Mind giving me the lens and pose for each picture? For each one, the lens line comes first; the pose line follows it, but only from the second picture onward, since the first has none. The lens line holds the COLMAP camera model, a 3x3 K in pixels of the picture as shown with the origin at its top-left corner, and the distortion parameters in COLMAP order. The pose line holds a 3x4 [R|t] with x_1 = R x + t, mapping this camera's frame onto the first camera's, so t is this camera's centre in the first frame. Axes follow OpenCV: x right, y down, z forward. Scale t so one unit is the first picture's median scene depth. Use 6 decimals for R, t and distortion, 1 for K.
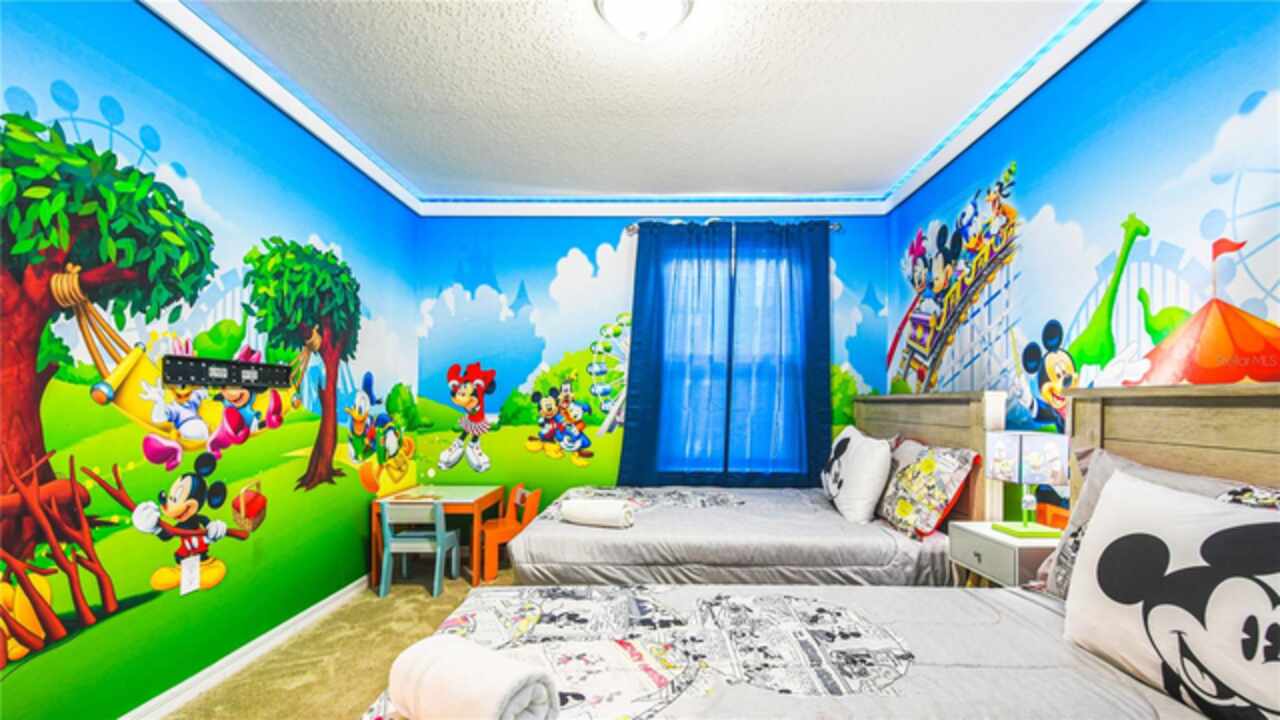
lens RADIAL K [[568.6, 0, 639.5], [0, 568.6, 388.7], [0, 0, 1]] dist [-0.009739, 0.002999]
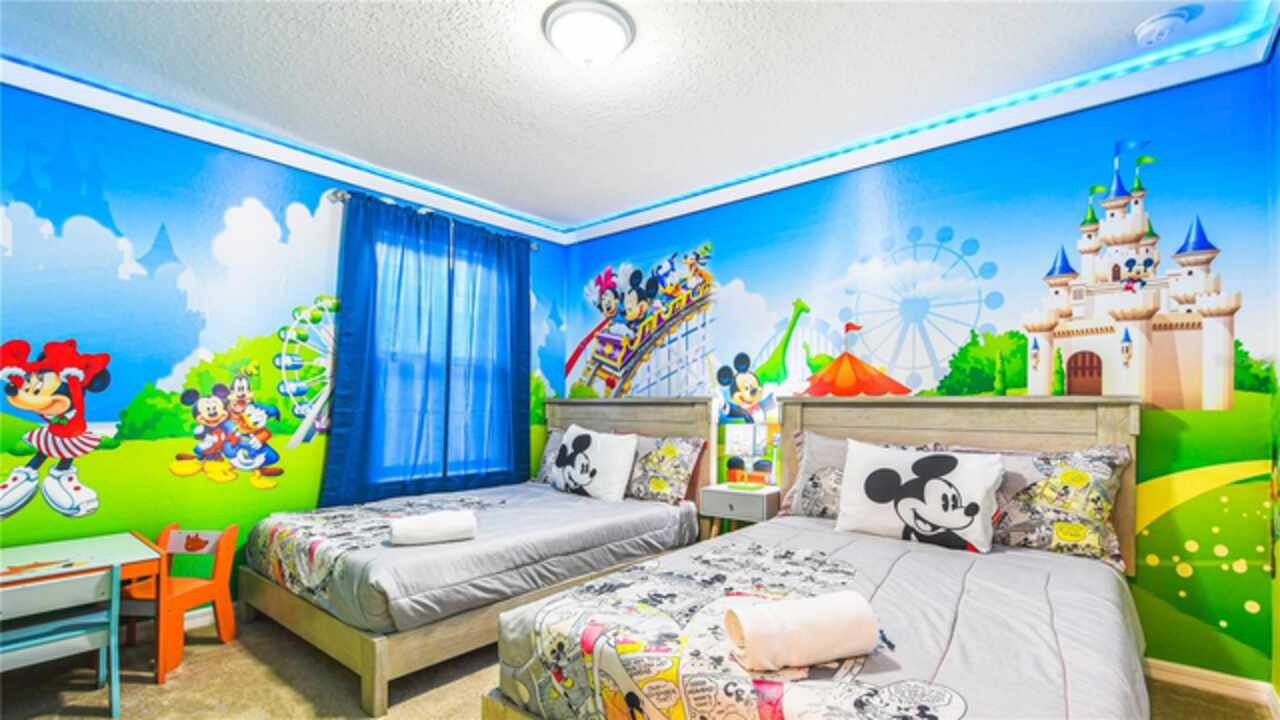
lens RADIAL K [[568.6, 0, 666.3], [0, 568.6, 395.1], [0, 0, 1]] dist [-0.009739, 0.002999]
pose [[0.605394, 0.012457, 0.795828, -0.490805], [-0.019512, 0.999809, -0.000807, 0.001873], [-0.795687, -0.015039, 0.605522, 0.150793]]
